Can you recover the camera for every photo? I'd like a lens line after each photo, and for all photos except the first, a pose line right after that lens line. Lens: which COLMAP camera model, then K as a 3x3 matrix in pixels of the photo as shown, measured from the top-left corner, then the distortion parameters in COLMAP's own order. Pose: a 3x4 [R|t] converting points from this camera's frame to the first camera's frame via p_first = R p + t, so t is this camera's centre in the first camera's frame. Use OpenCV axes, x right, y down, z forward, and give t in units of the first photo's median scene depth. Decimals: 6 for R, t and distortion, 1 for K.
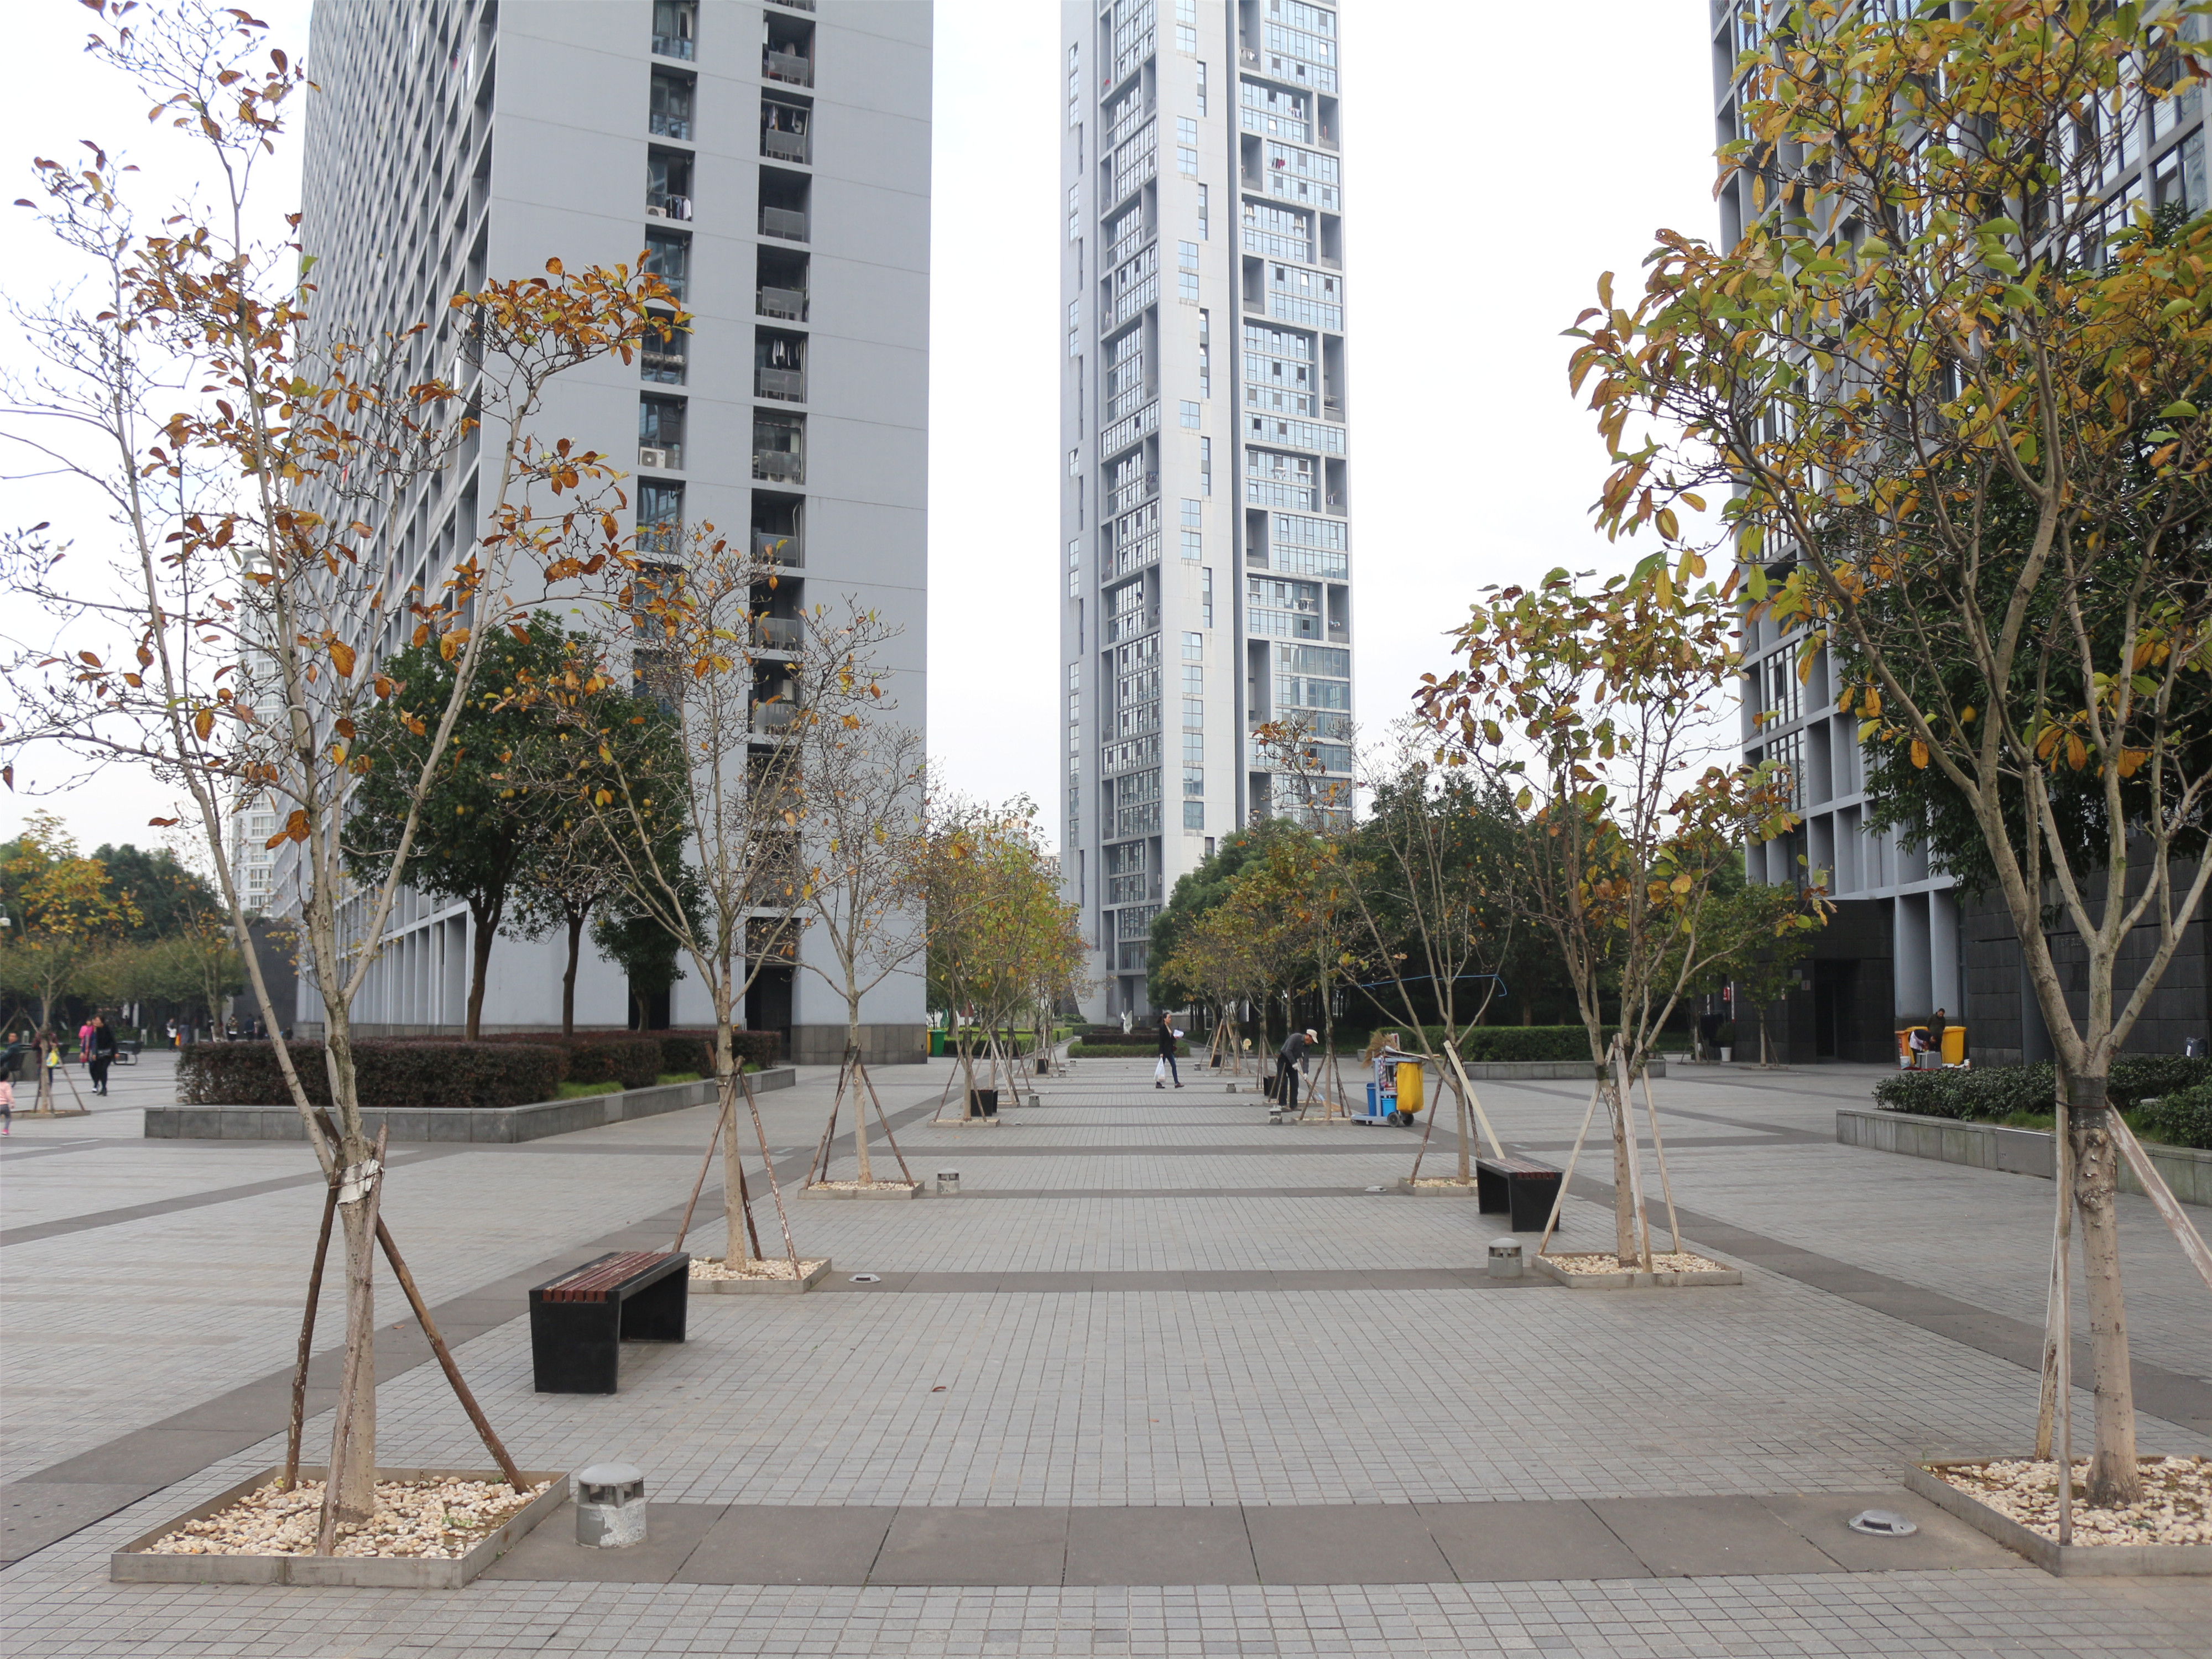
lens RADIAL K [[1873.6, 0, 1079.4], [0, 1873.6, 914.7], [0, 0, 1]] dist [-0.145648, 0.089693]
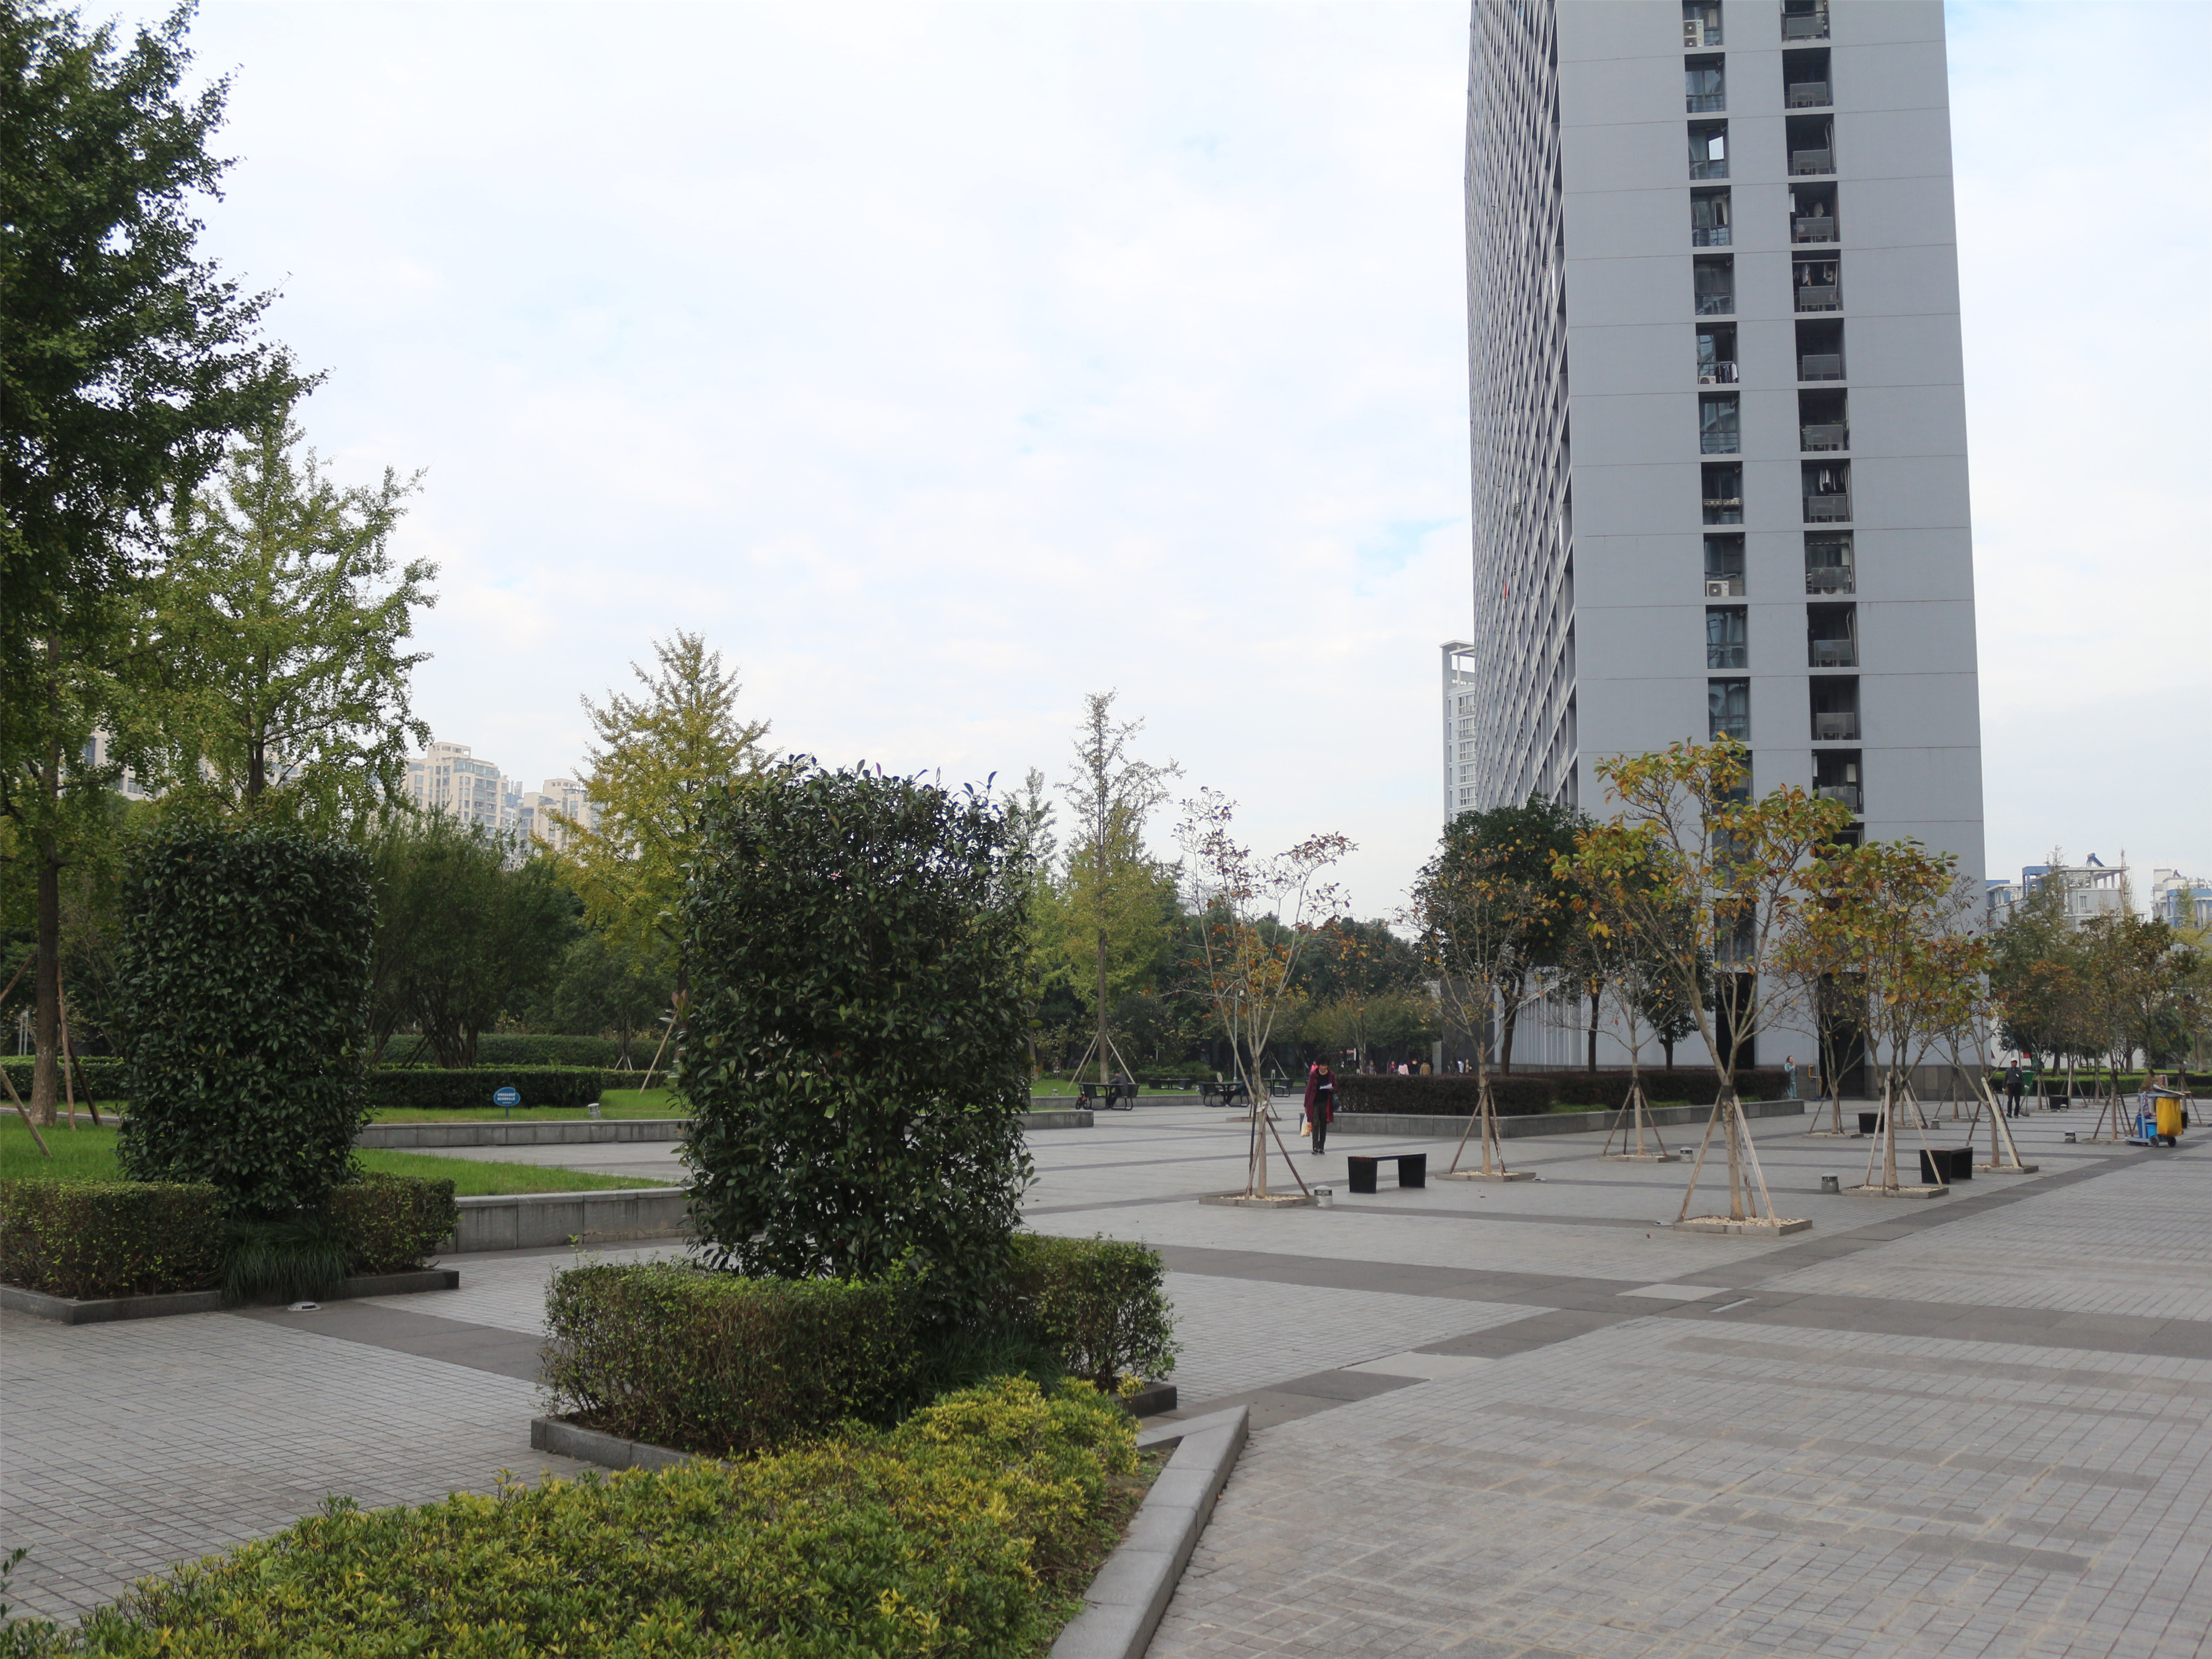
lens RADIAL K [[1873.6, 0, 1079.4], [0, 1873.6, 914.7], [0, 0, 1]] dist [-0.145648, 0.089693]
pose [[0.800901, -0.037942, -0.597593, 0.053479], [0.024743, 0.999235, -0.030281, -0.004496], [0.598285, 0.009466, 0.801228, -0.074832]]
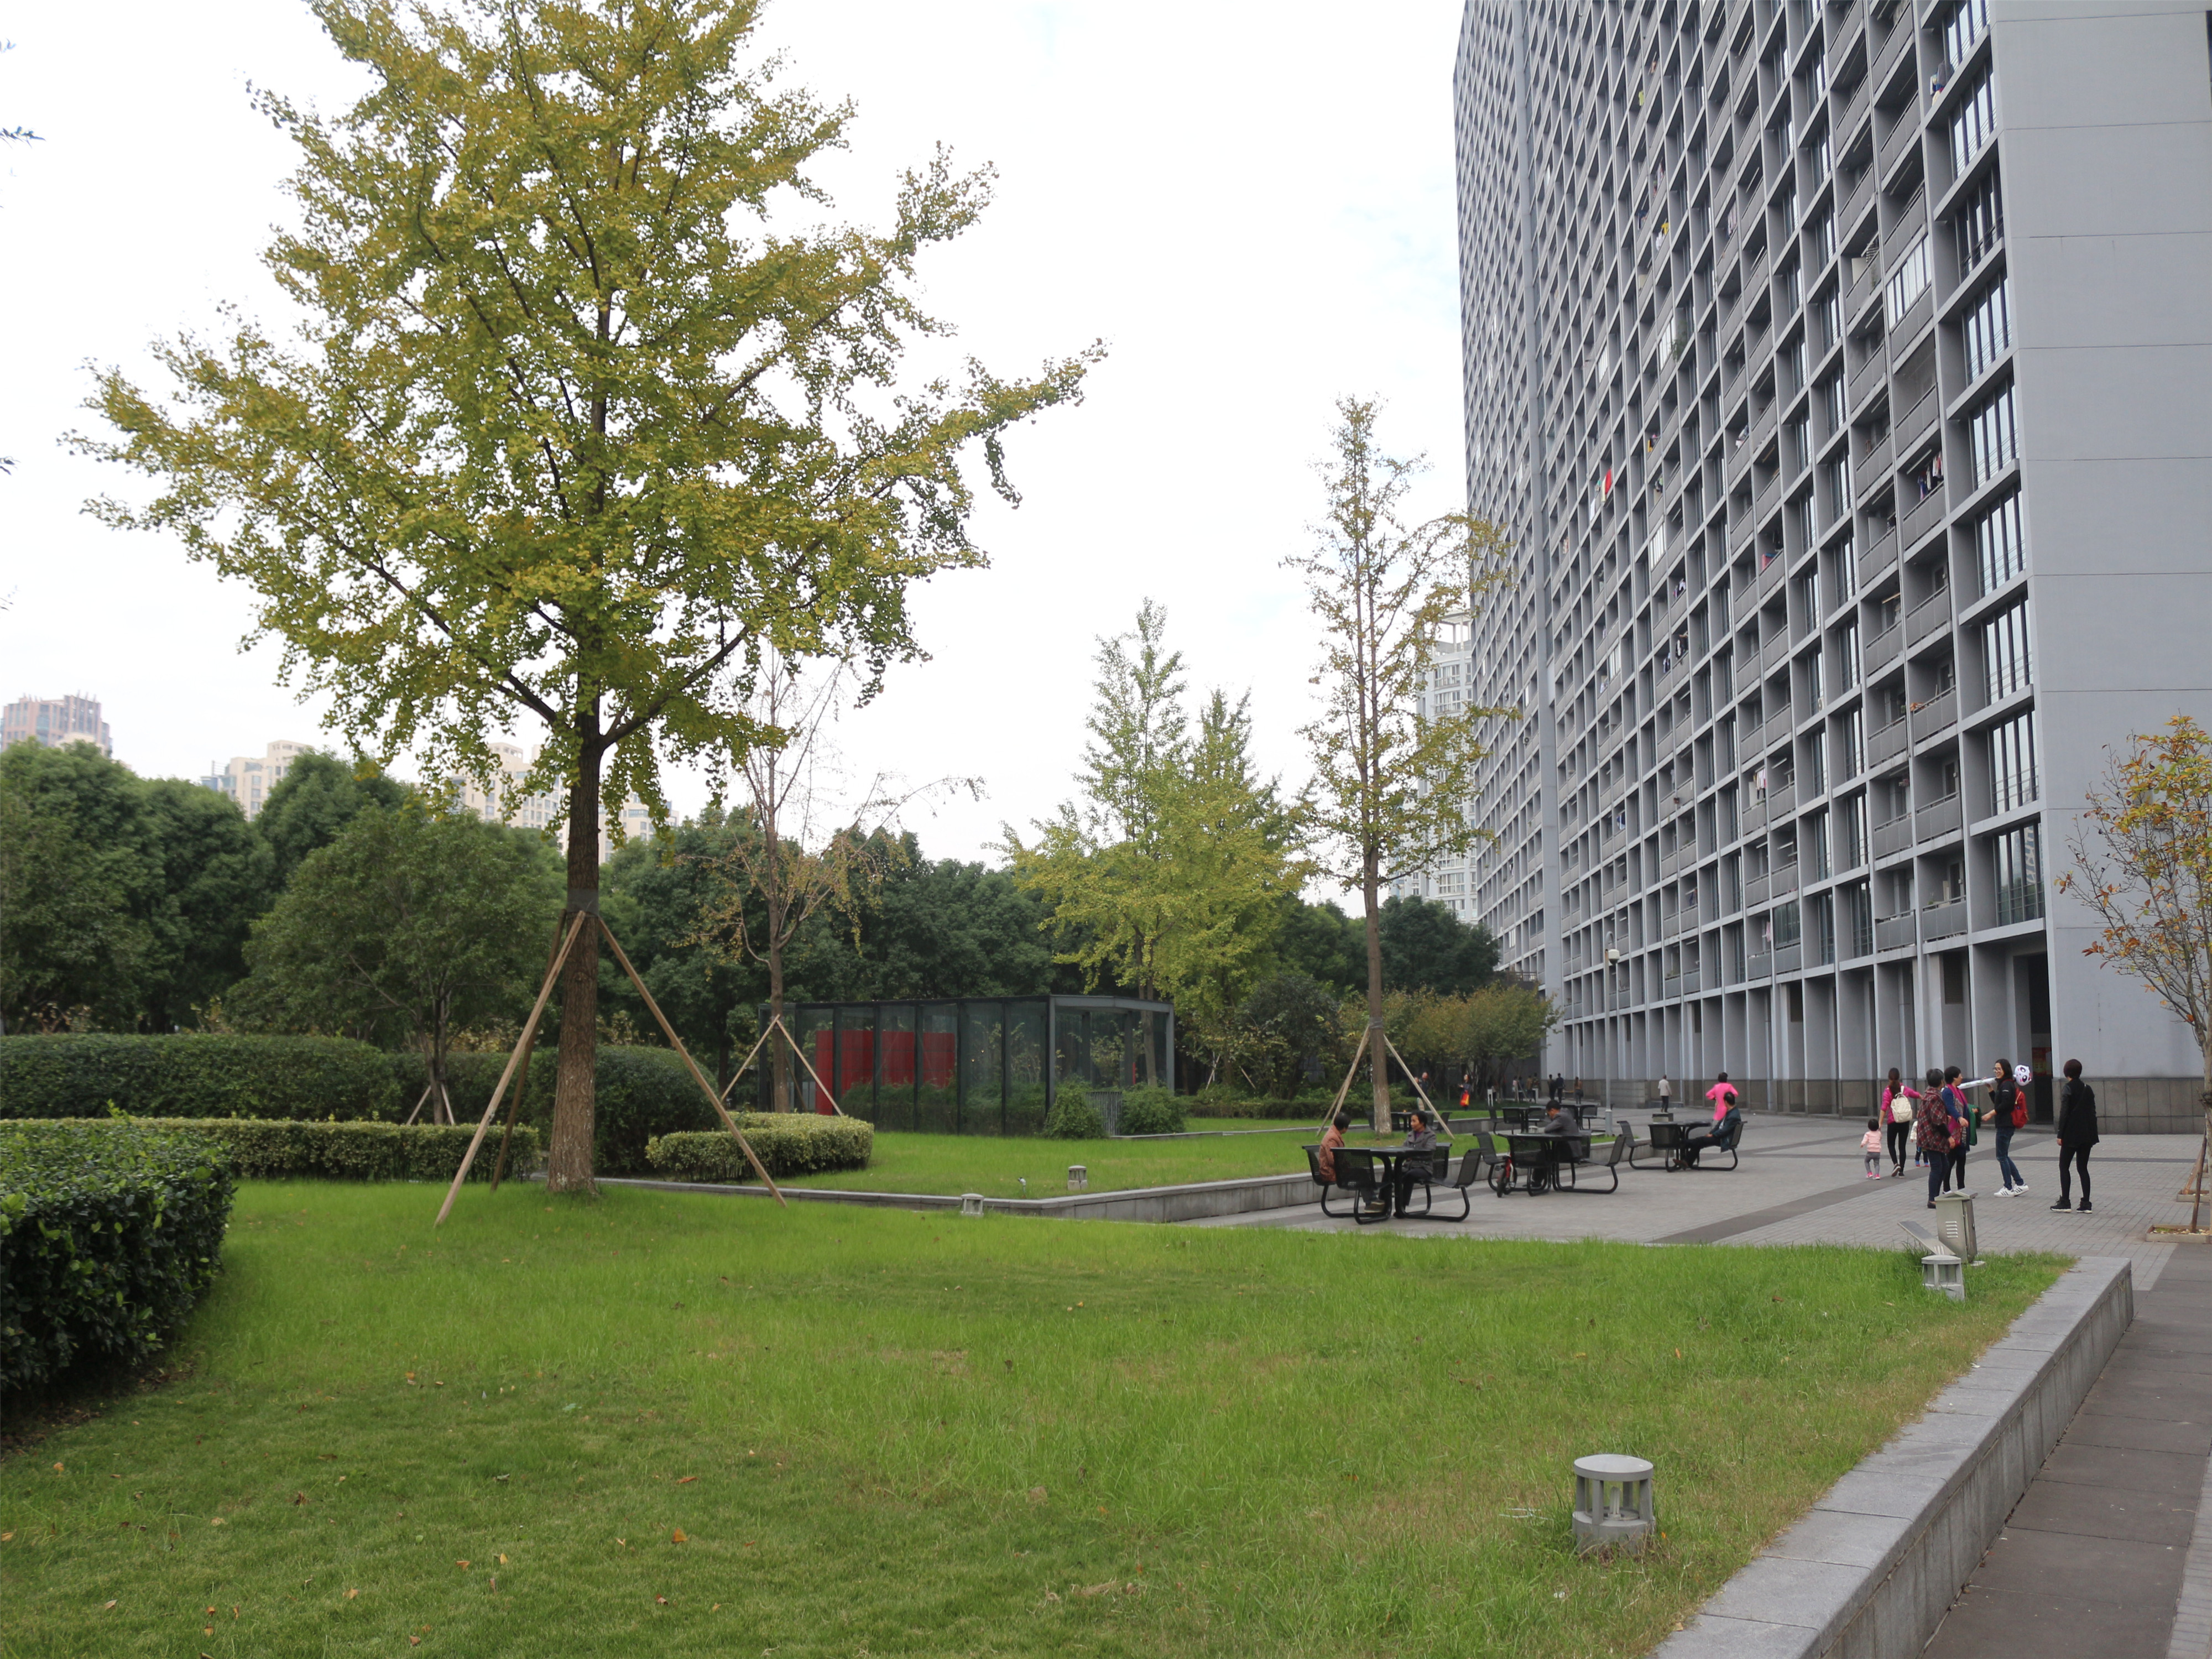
lens RADIAL K [[1825.0, 0, 1051.4], [0, 1825.0, 955.9], [0, 0, 1]] dist [-0.145331, 0.080247]
pose [[0.836156, -0.033781, -0.547451, -0.101325], [0.030235, 0.999423, -0.015489, 0.002227], [0.547658, -0.003601, 0.836694, 0.058232]]
